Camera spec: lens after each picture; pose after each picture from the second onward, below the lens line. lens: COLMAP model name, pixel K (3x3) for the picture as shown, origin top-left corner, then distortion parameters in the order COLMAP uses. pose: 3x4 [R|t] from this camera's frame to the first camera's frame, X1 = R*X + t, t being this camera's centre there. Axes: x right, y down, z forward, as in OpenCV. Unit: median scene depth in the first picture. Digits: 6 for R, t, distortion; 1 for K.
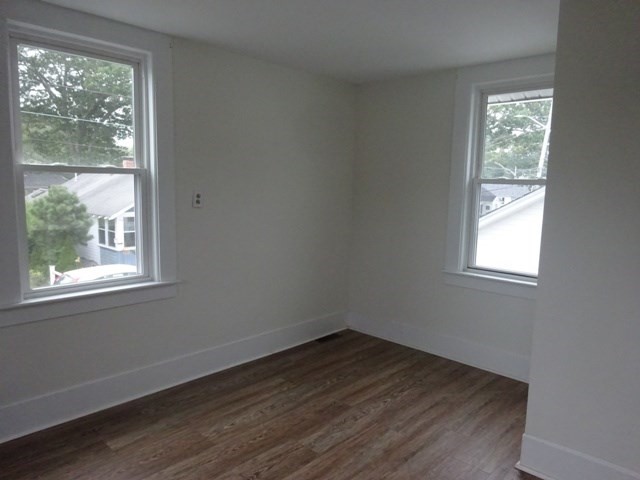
lens RADIAL K [[468.6, 0, 320.0], [0, 468.6, 240.0], [0, 0, 1]] dist [-0.001679, -0.004901]
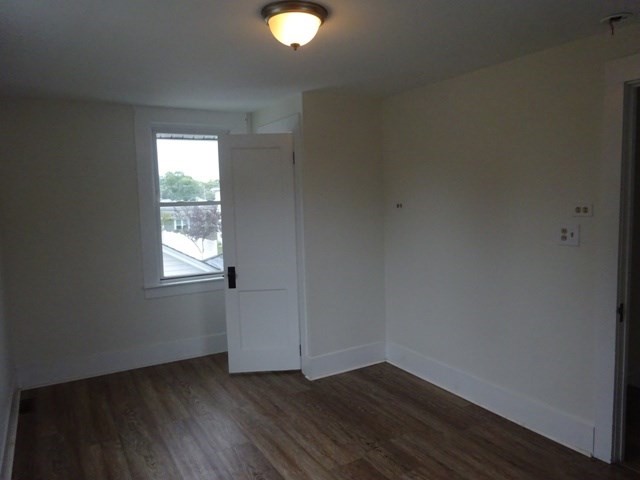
lens RADIAL K [[468.6, 0, 320.0], [0, 468.6, 240.0], [0, 0, 1]] dist [-0.001679, -0.004901]
pose [[0.280080, -0.120790, 0.952347, -0.717615], [0.154947, 0.984733, 0.079329, -0.073727], [-0.947389, 0.125345, 0.294520, 0.304627]]
